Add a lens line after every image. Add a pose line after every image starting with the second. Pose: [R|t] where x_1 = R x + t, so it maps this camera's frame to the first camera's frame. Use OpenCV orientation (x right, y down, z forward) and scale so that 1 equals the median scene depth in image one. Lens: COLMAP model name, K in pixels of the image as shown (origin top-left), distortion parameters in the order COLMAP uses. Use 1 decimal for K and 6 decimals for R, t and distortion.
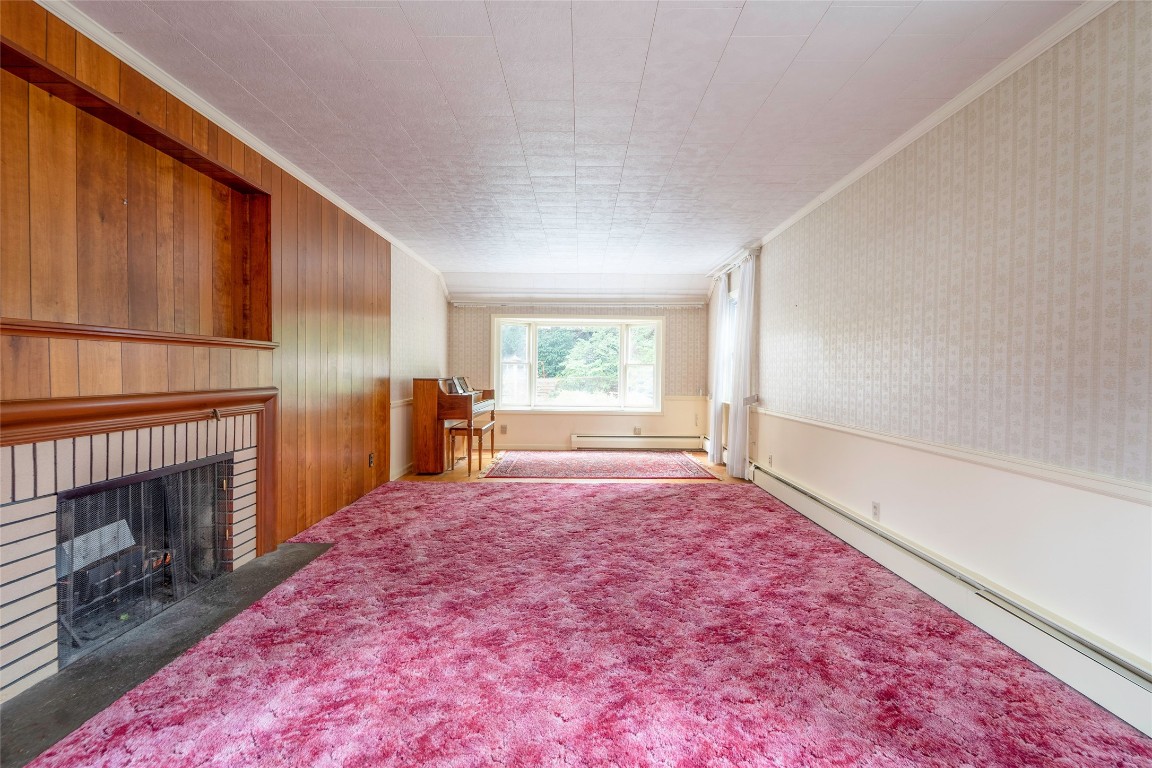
lens RADIAL K [[470.7, 0, 579.7], [0, 470.7, 383.7], [0, 0, 1]] dist [0.000077, -0.000954]
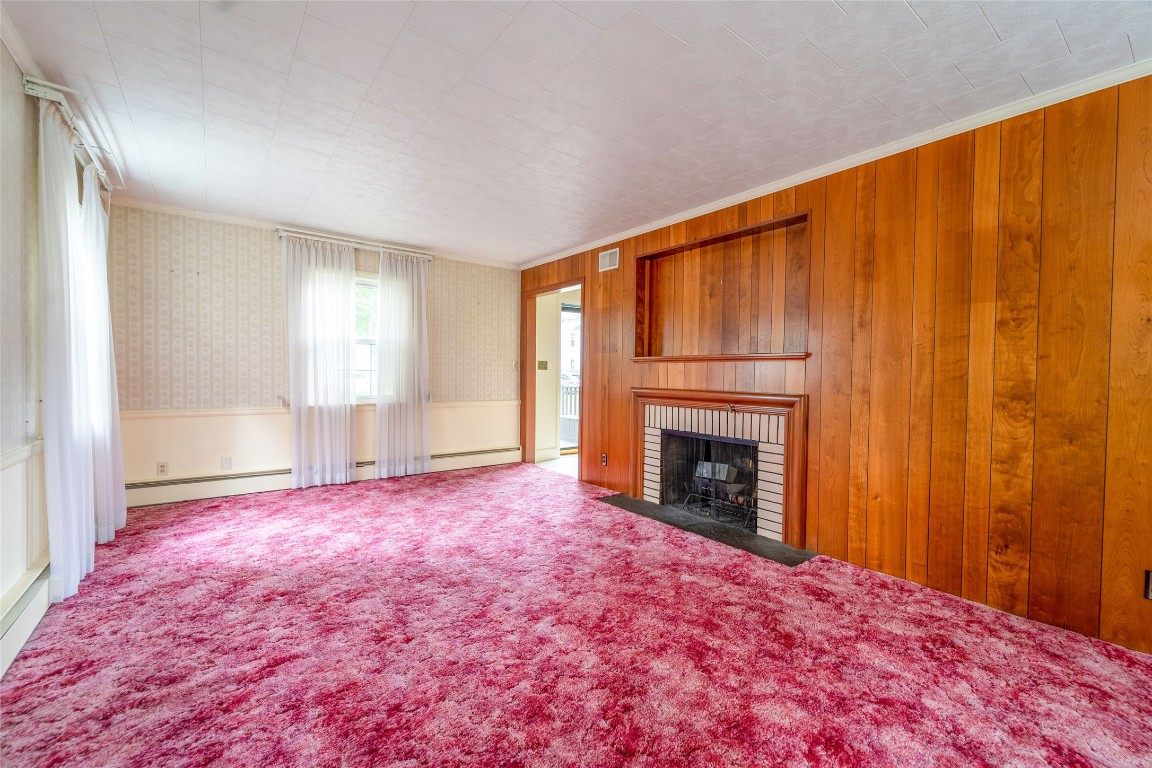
lens RADIAL K [[470.7, 0, 579.7], [0, 470.7, 381.2], [0, 0, 1]] dist [0.000077, -0.000954]
pose [[-0.781555, -0.008903, -0.623773, 0.444300], [-0.037572, 0.998755, 0.032820, -0.043613], [0.622704, 0.049087, -0.780916, 1.679350]]
